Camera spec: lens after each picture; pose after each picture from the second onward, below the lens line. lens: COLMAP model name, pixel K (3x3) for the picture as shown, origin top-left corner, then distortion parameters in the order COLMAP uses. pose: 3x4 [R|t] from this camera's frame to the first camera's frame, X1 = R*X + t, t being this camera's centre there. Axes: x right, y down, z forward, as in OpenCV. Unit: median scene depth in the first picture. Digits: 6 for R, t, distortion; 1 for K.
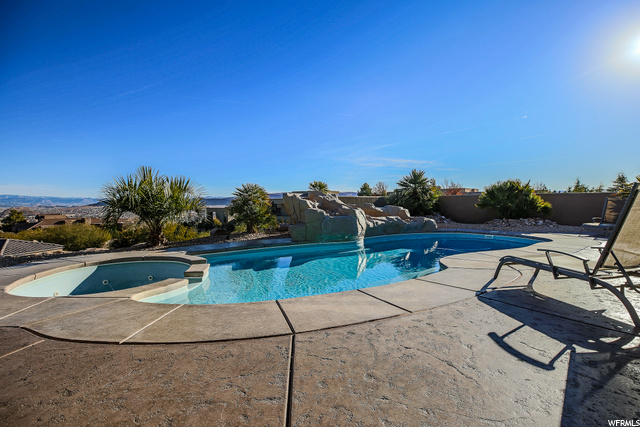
lens RADIAL K [[312.9, 0, 320.0], [0, 312.9, 213.5], [0, 0, 1]] dist [-0.034734, 0.008739]
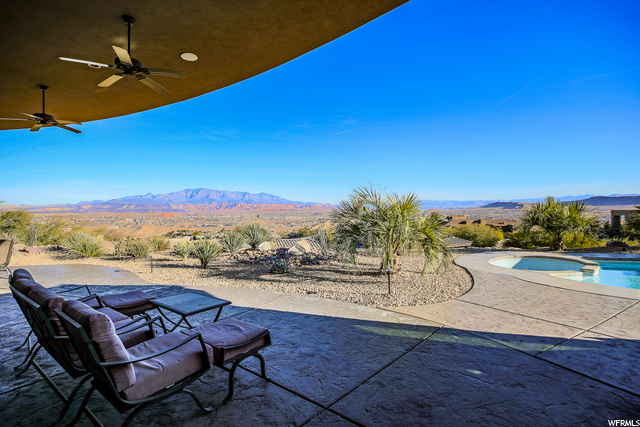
lens RADIAL K [[312.9, 0, 320.0], [0, 312.9, 213.5], [0, 0, 1]] dist [-0.034734, 0.008739]
pose [[0.439844, 0.005540, -0.898057, 0.274892], [-0.005147, 0.999980, 0.003648, -0.067324], [0.898060, 0.003017, 0.439863, -0.634337]]
